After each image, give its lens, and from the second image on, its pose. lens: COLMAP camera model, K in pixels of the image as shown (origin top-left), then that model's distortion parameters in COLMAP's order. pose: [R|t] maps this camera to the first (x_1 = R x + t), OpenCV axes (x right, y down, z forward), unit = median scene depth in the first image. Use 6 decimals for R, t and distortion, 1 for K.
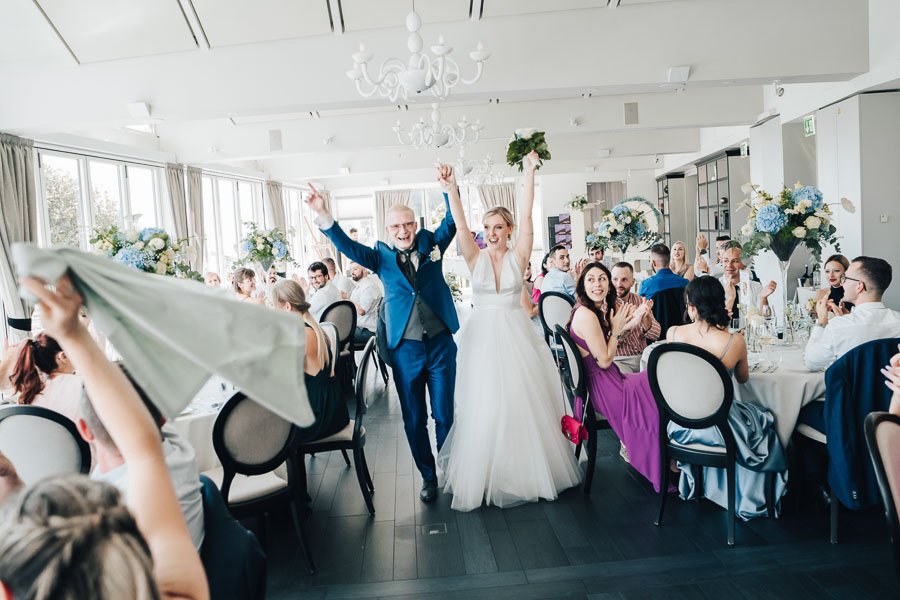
lens RADIAL K [[748.4, 0, 450.0], [0, 748.4, 300.0], [0, 0, 1]] dist [-0.125401, 0.129715]
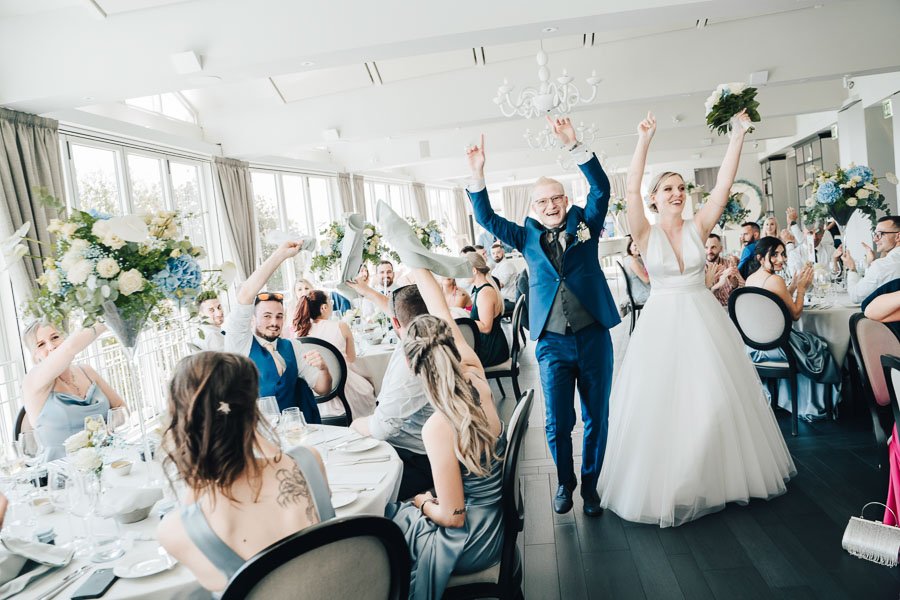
lens RADIAL K [[748.4, 0, 450.0], [0, 748.4, 300.0], [0, 0, 1]] dist [-0.125401, 0.129715]
pose [[0.987086, -0.033411, -0.156670, -0.016264], [0.034705, 0.999382, 0.005533, 0.035411], [0.156388, -0.010898, 0.987635, -0.276828]]
